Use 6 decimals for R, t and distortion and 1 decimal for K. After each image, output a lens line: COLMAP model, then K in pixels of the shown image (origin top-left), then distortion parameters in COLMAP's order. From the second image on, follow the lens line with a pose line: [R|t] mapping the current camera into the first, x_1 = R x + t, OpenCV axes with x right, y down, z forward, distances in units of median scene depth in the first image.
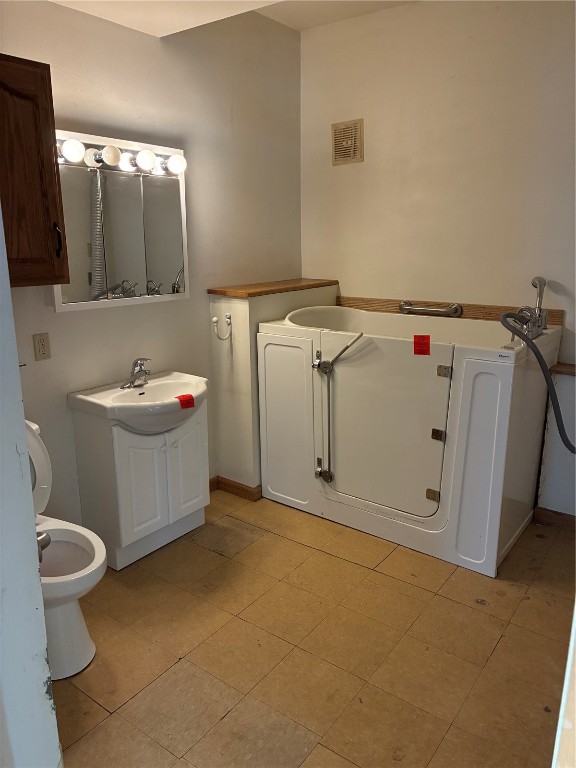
lens RADIAL K [[580.2, 0, 284.0], [0, 580.2, 384.0], [0, 0, 1]] dist [0.048391, -0.059993]
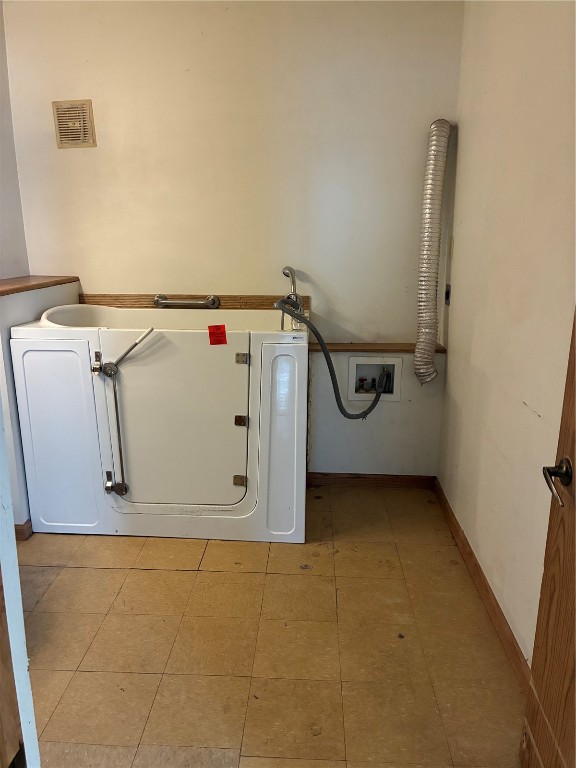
lens RADIAL K [[580.2, 0, 284.0], [0, 580.2, 384.0], [0, 0, 1]] dist [0.048391, -0.059993]
pose [[0.830785, -0.126385, 0.542054, -0.196028], [0.129154, 0.991071, 0.033129, -0.001213], [-0.541401, 0.042485, 0.839691, 0.090456]]
